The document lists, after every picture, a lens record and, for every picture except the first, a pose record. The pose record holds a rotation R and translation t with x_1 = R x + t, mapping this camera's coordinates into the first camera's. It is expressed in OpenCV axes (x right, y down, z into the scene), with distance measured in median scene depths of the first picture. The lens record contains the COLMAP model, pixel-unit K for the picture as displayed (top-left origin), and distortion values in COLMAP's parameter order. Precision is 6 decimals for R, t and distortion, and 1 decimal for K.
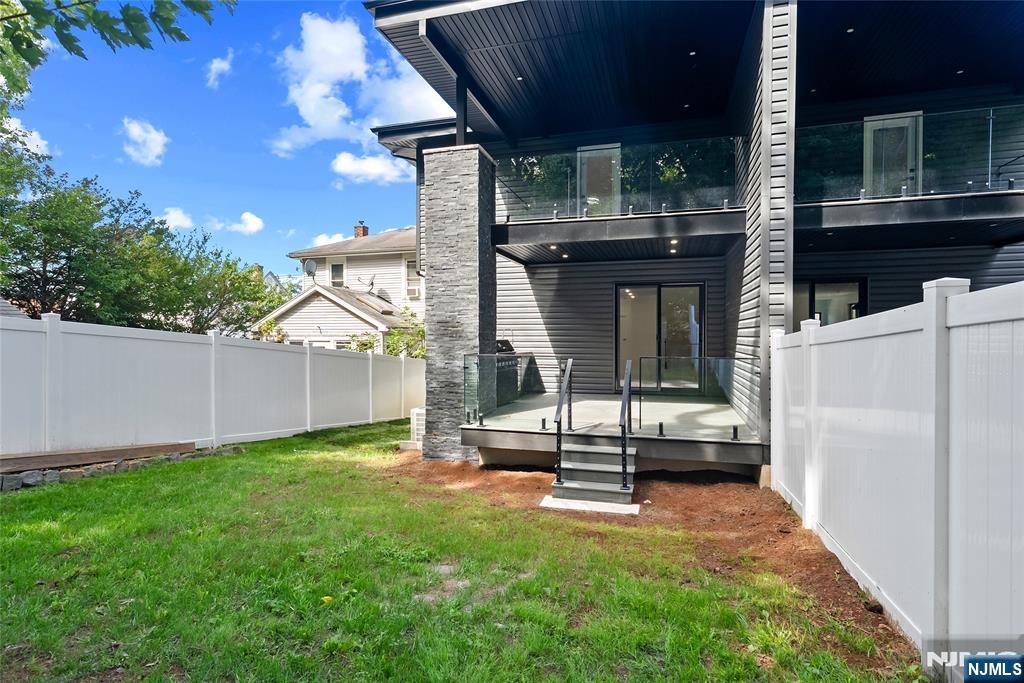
lens RADIAL K [[528.4, 0, 507.1], [0, 528.4, 348.8], [0, 0, 1]] dist [0.004230, 0.002131]
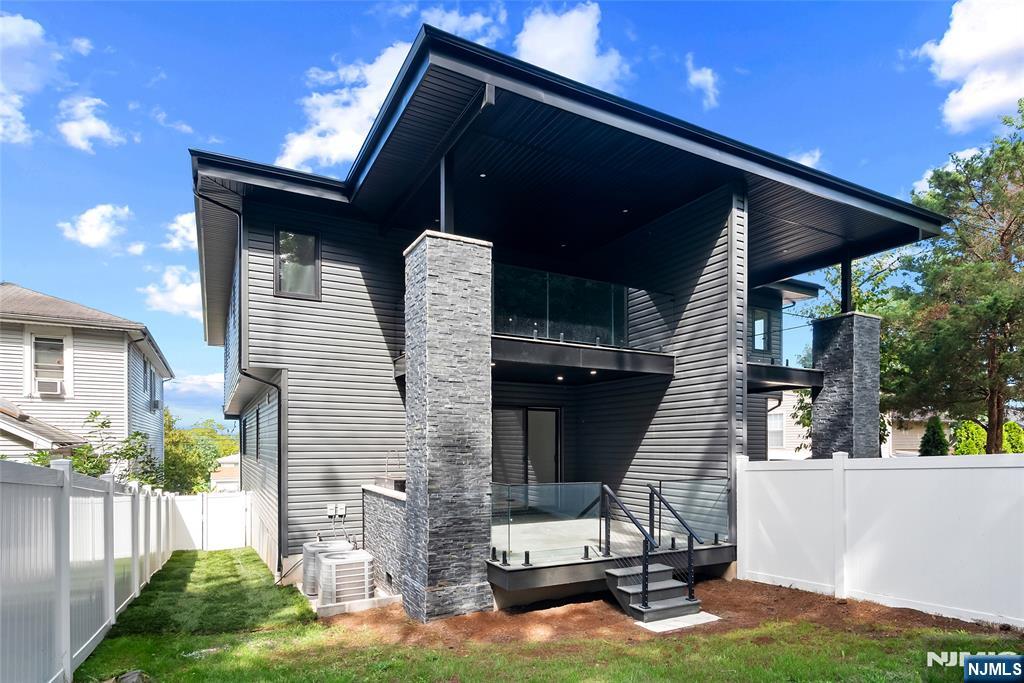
lens RADIAL K [[558.9, 0, 509.0], [0, 558.9, 452.5], [0, 0, 1]] dist [0.001577, 0.000141]
pose [[0.717235, -0.004432, 0.696817, -0.668929], [0.015610, 0.999831, -0.009708, -0.031183], [-0.696656, 0.017841, 0.717183, 0.320368]]
